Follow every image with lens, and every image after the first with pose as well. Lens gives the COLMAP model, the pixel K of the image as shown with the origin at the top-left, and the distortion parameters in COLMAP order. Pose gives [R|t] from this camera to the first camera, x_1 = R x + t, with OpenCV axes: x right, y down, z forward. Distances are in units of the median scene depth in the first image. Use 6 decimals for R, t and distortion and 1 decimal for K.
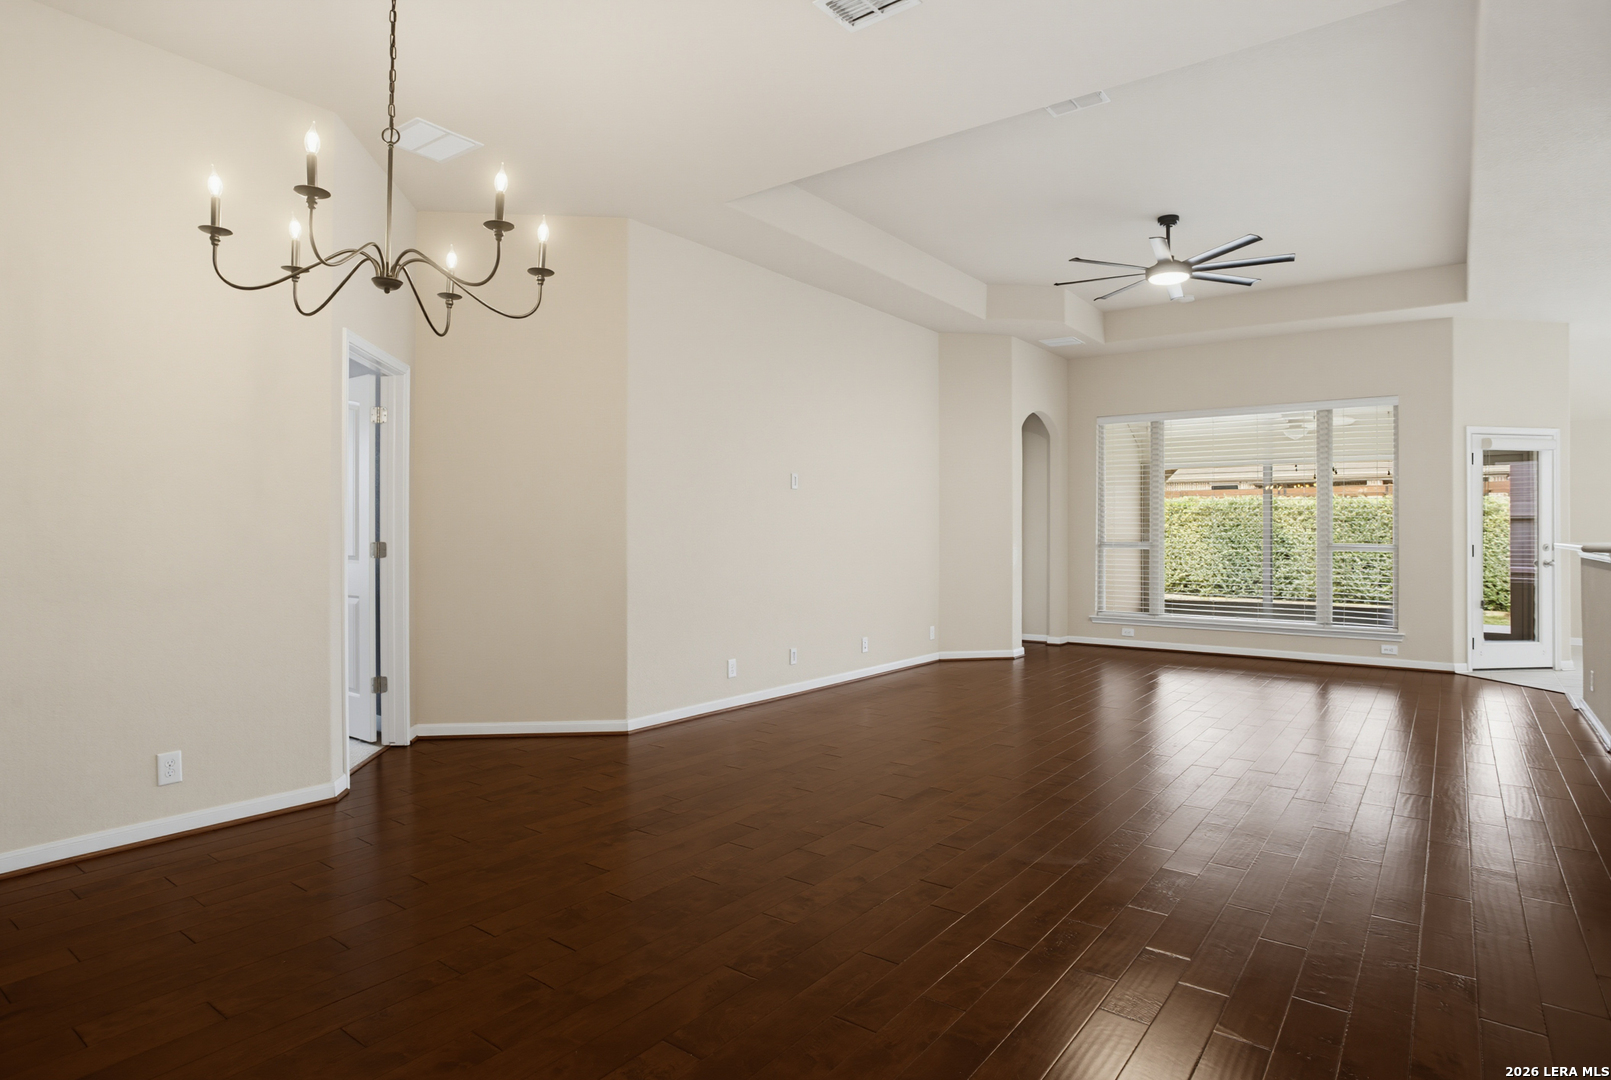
lens RADIAL K [[878.2, 0, 805.5], [0, 878.2, 540.0], [0, 0, 1]] dist [-0.028061, 0.001858]
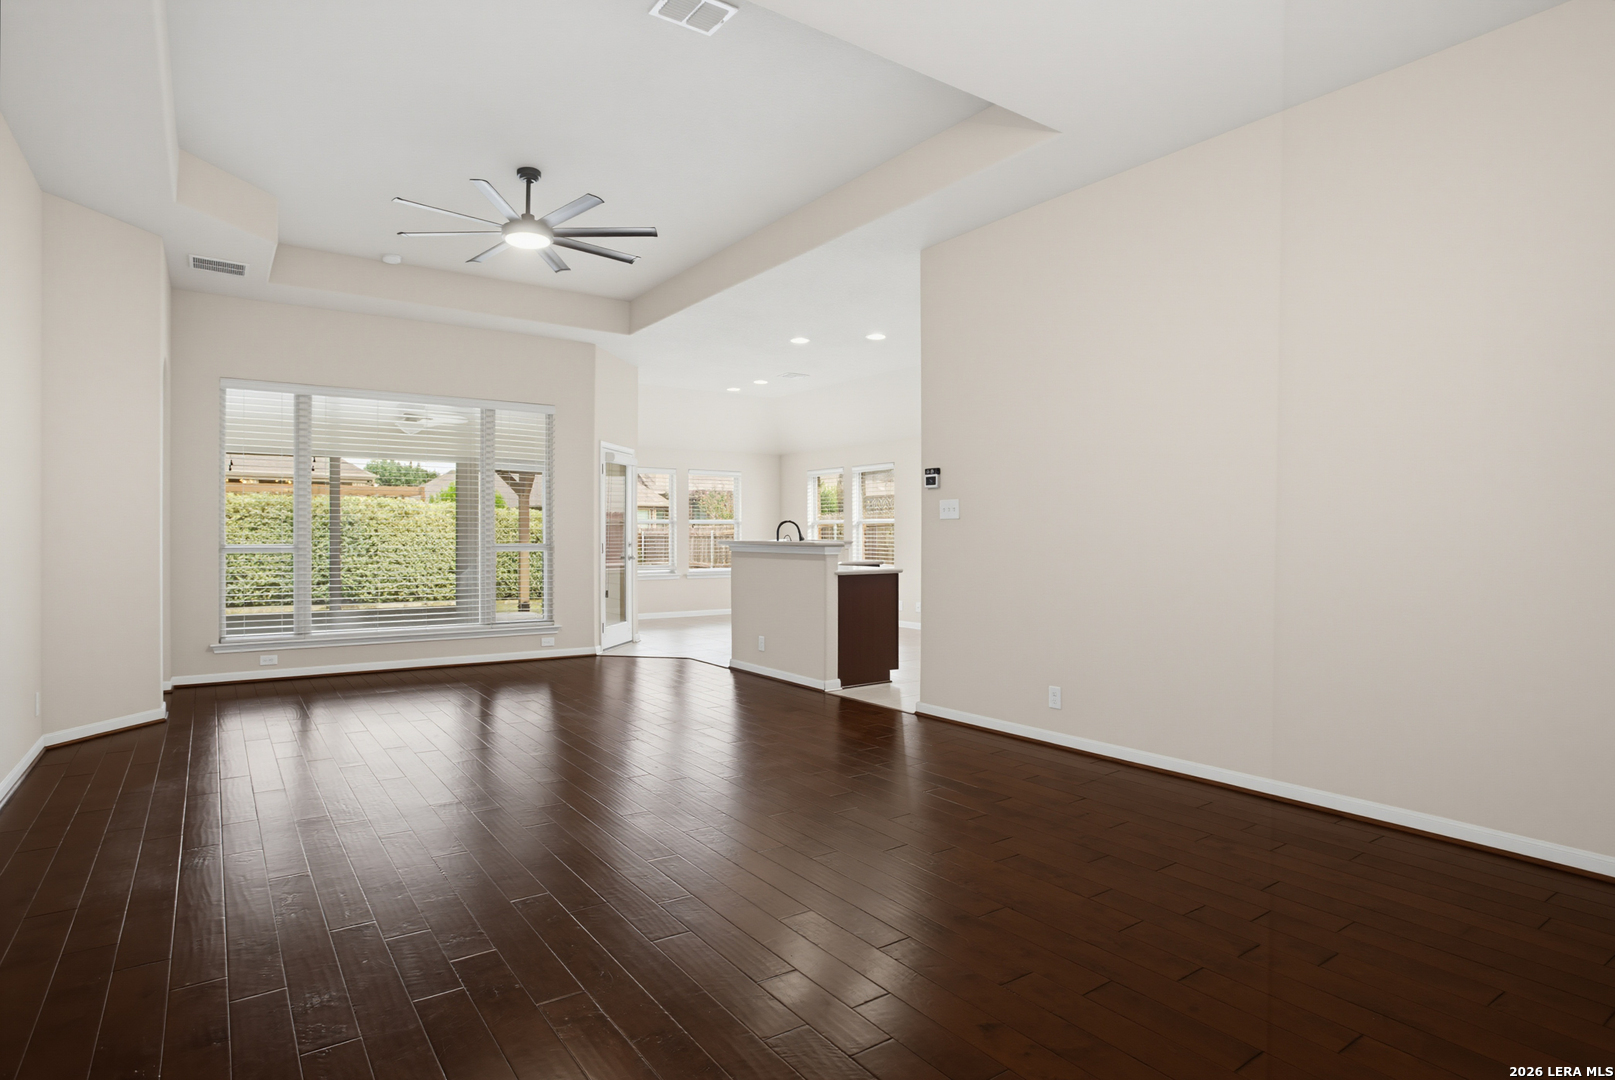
lens RADIAL K [[880.4, 0, 807.5], [0, 880.4, 540.0], [0, 0, 1]] dist [-0.028061, 0.001858]
pose [[0.321233, -0.006946, 0.946975, -0.232830], [0.007173, 0.999962, 0.004901, -0.002156], [-0.946973, 0.005218, 0.321271, 0.327297]]
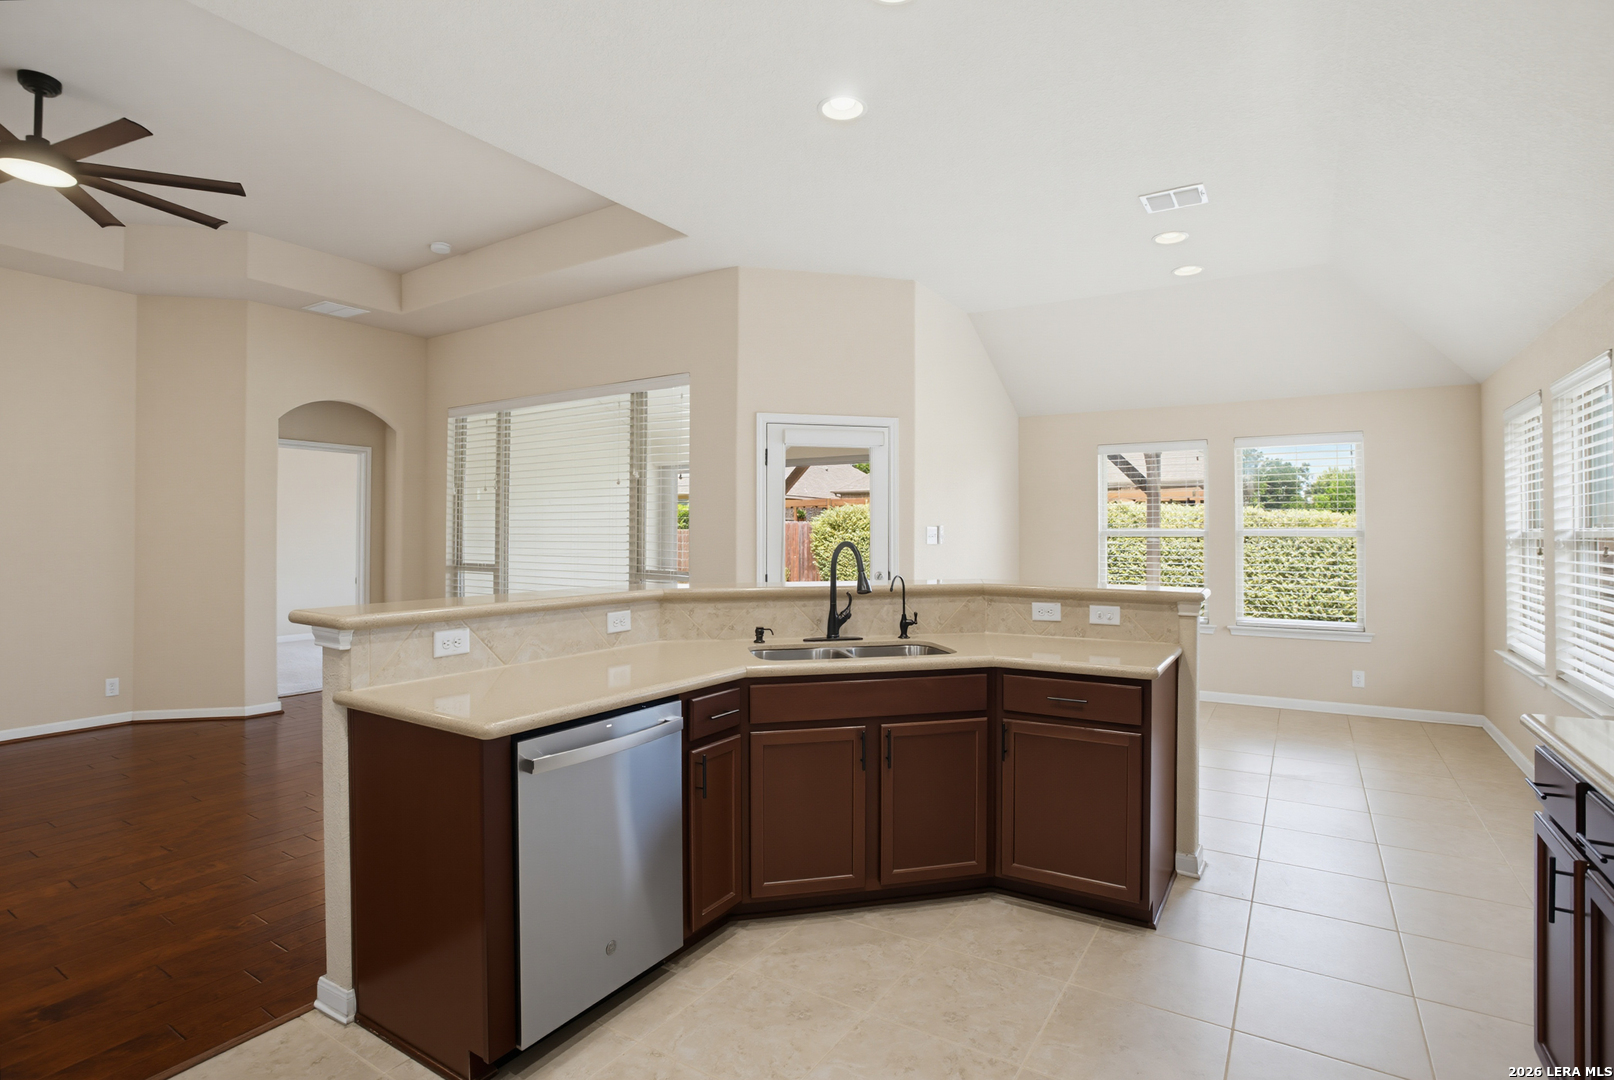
lens RADIAL K [[787.0, 0, 806.4], [0, 787.0, 530.6], [0, 0, 1]] dist [-0.059666, 0.018972]
pose [[0.997544, 0.000195, 0.070049, 0.684999], [0.000629, 0.999931, -0.011740, -0.021161], [-0.070047, 0.011755, 0.997474, 0.301530]]
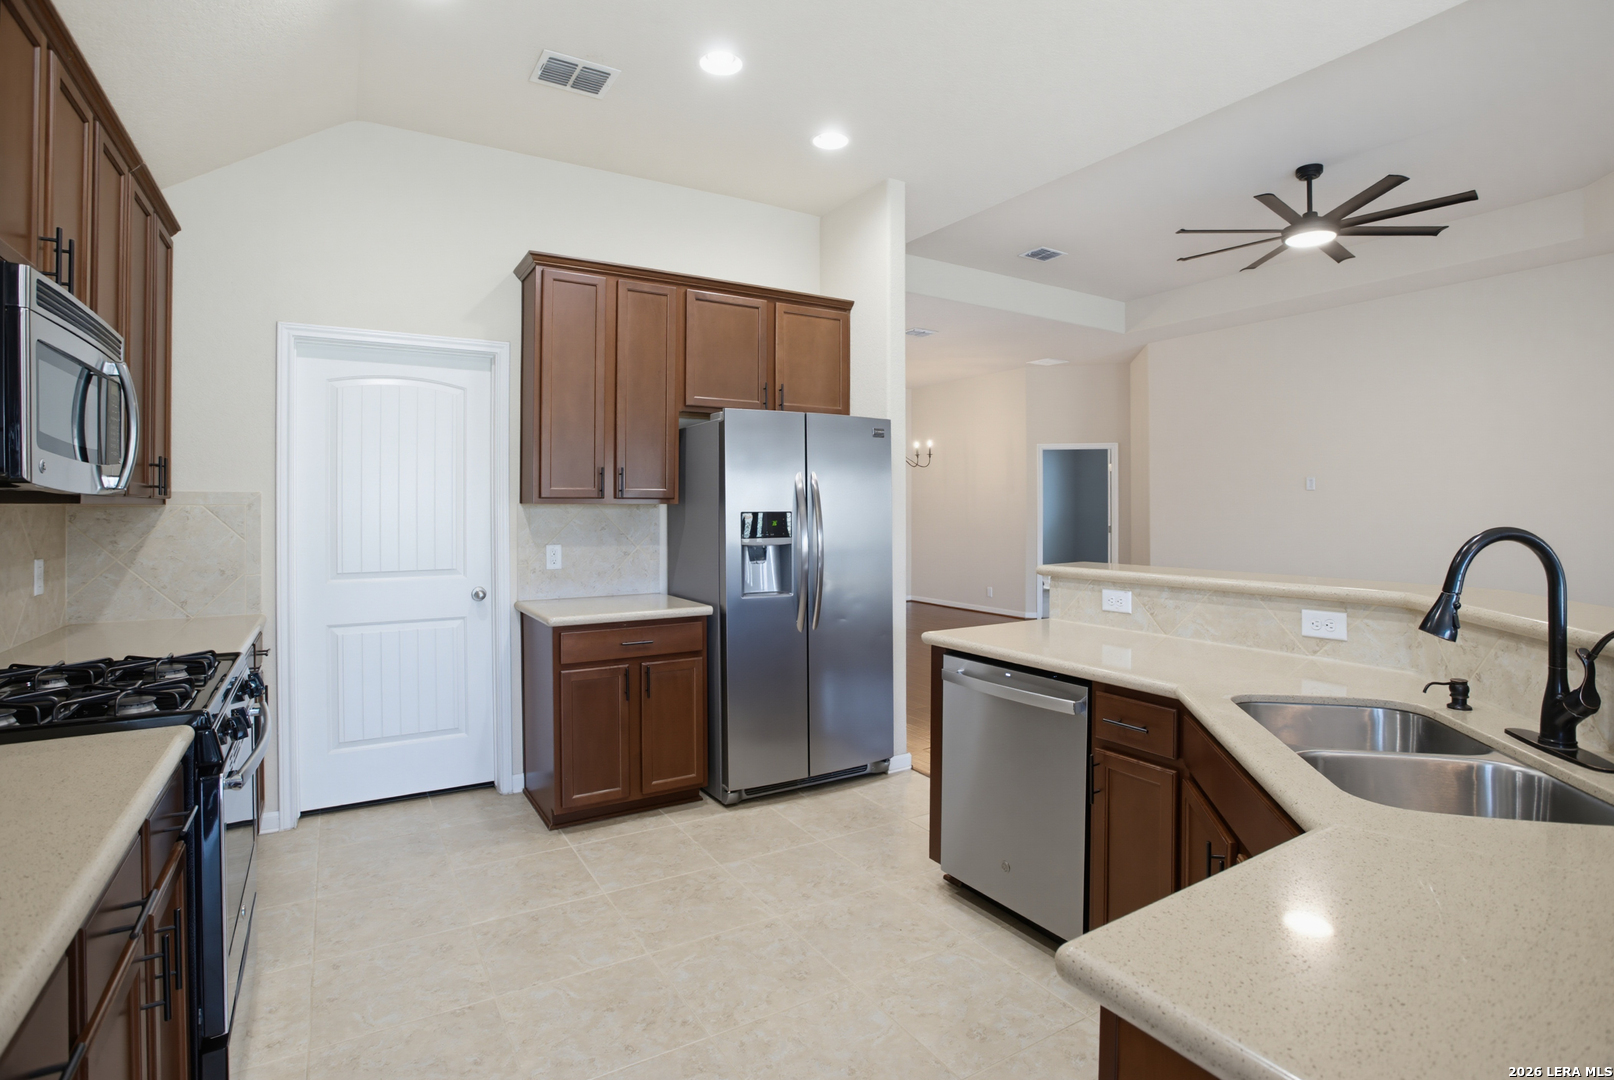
lens RADIAL K [[786.6, 0, 829.0], [0, 786.6, 497.6], [0, 0, 1]] dist [-0.064354, 0.000373]
pose [[-0.359785, -0.006874, -0.933010, 0.965489], [-0.002882, 0.999976, -0.006256, -0.026572], [0.933031, 0.000438, -0.359796, 0.635024]]
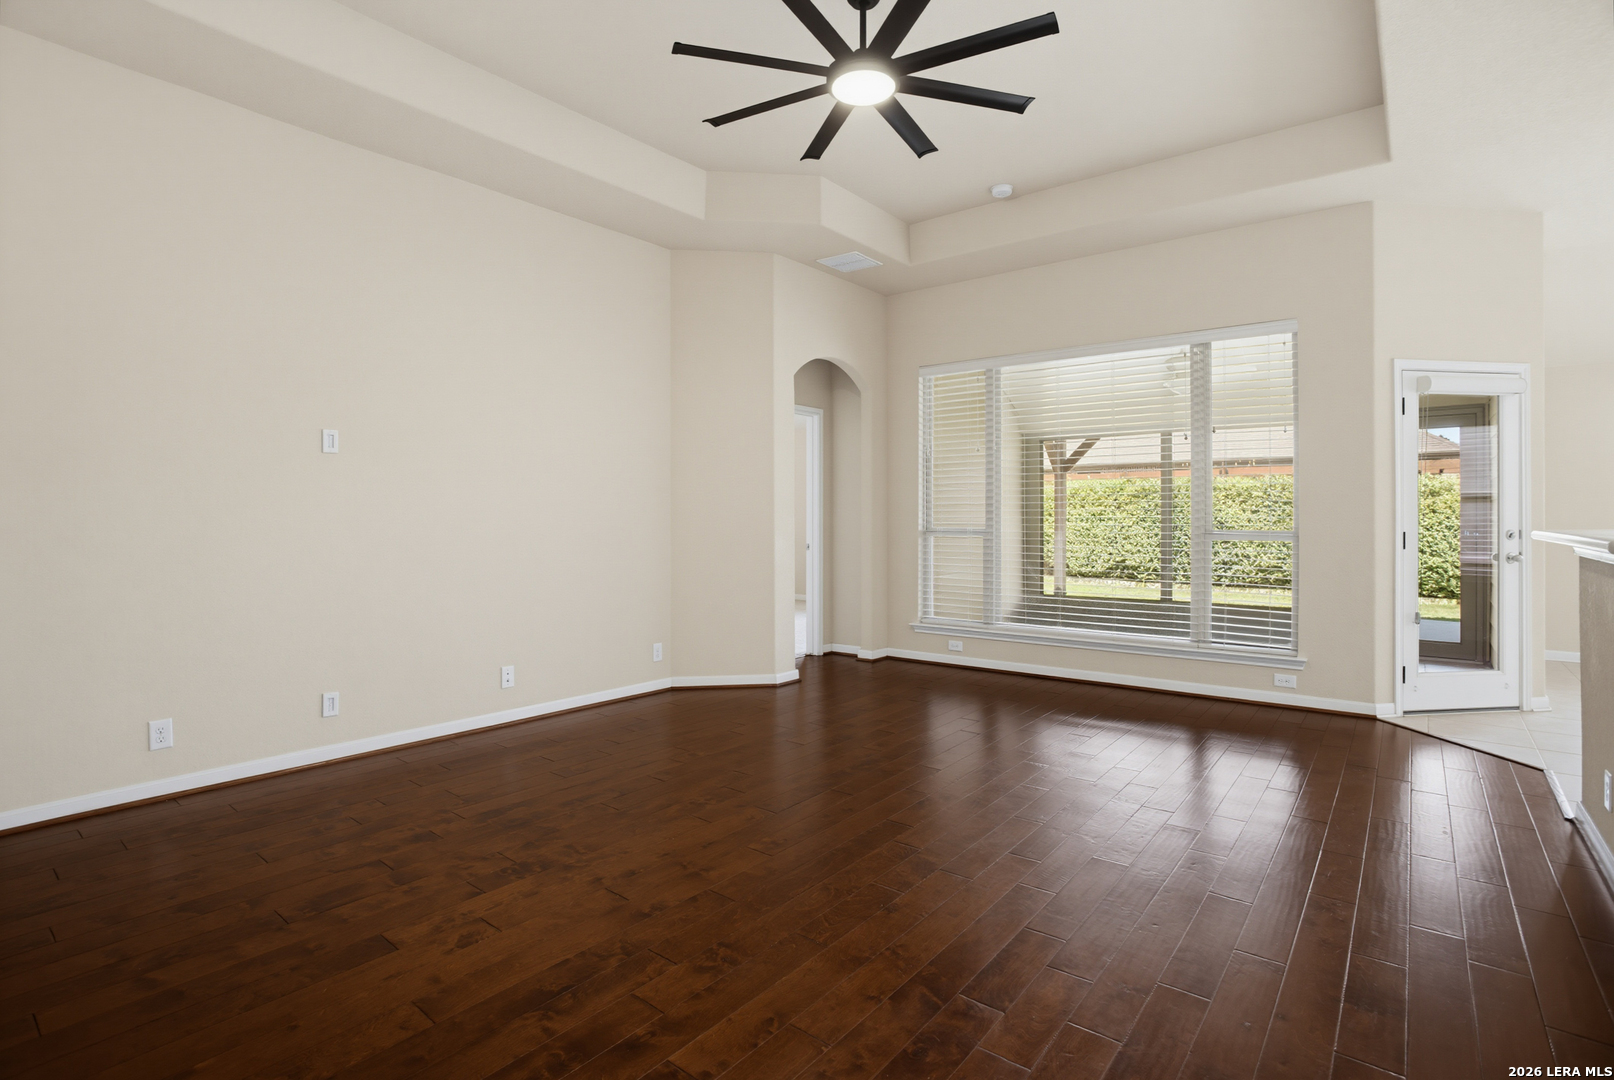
lens RADIAL K [[787.0, 0, 806.4], [0, 787.0, 530.6], [0, 0, 1]] dist [-0.059666, 0.018972]
pose [[0.999596, -0.002956, -0.028286, 0.285157], [0.003224, 0.999951, 0.009407, -0.002539], [0.028257, -0.009495, 0.999556, 0.344123]]
